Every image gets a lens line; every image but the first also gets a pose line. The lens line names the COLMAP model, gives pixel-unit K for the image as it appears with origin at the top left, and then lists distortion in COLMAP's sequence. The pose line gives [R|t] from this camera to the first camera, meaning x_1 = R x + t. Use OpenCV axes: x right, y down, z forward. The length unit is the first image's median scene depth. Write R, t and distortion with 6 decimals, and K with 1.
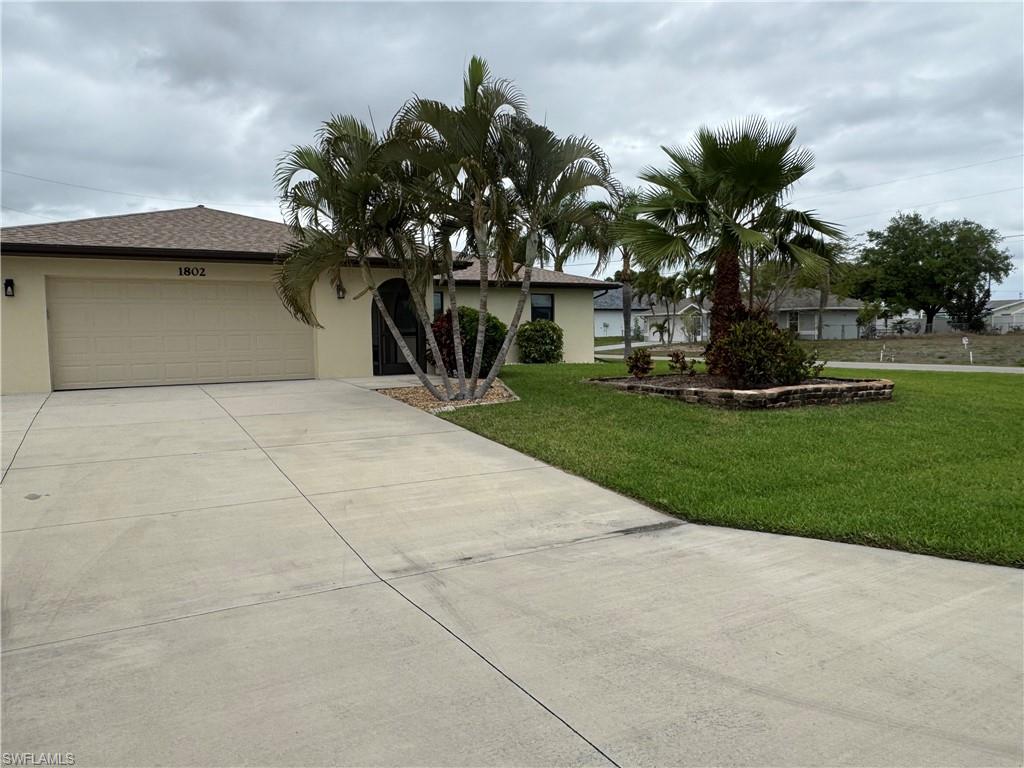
lens RADIAL K [[723.7, 0, 513.6], [0, 723.7, 365.3], [0, 0, 1]] dist [0.004052, 0.001622]
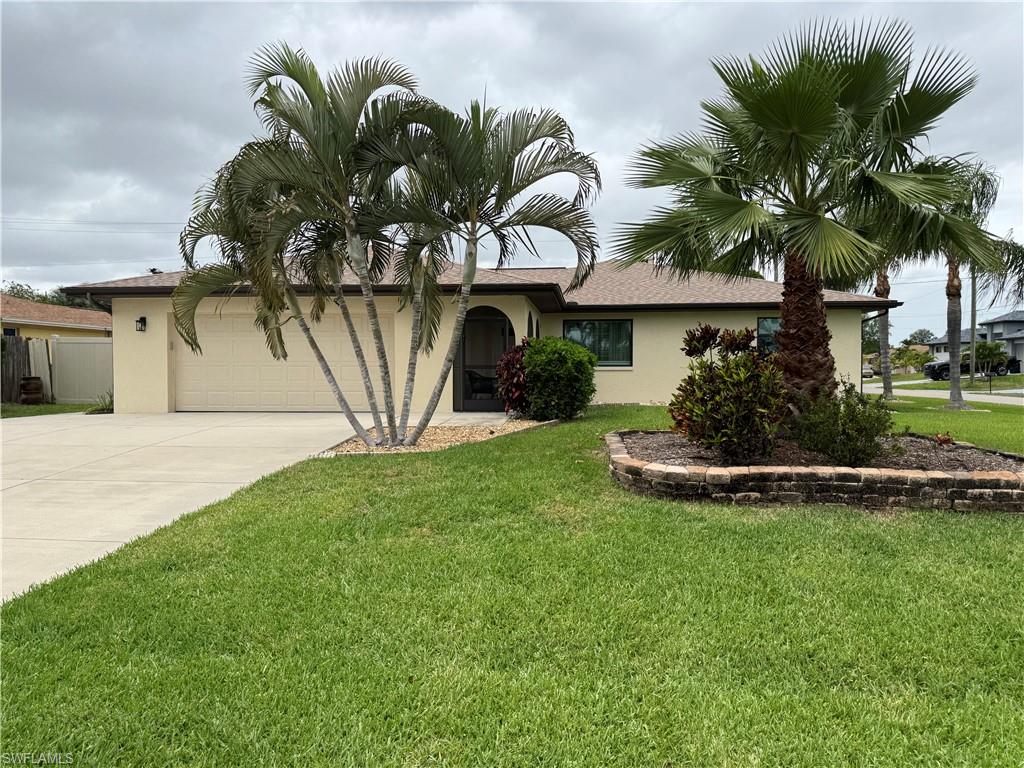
lens RADIAL K [[718.7, 0, 470.9], [0, 718.7, 388.1], [0, 0, 1]] dist [0.016102, -0.005441]
pose [[0.809764, 0.030761, -0.585948, 0.502128], [-0.036882, 0.999319, 0.001492, -0.025347], [0.585595, 0.020403, 0.810347, 0.369554]]
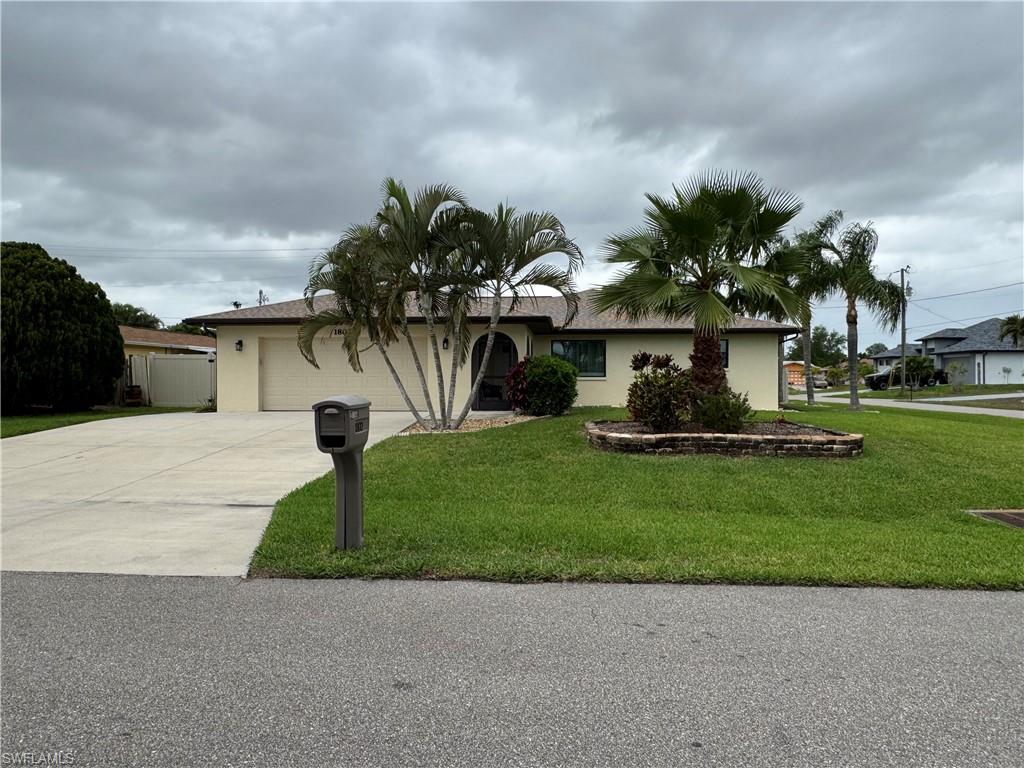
lens RADIAL K [[711.1, 0, 475.1], [0, 711.1, 383.3], [0, 0, 1]] dist [0.002056, 0.001594]
pose [[0.827971, 0.017726, -0.560490, 0.679221], [-0.036399, 0.999091, -0.022172, -0.008816], [0.559588, 0.038759, 0.827864, -0.003817]]
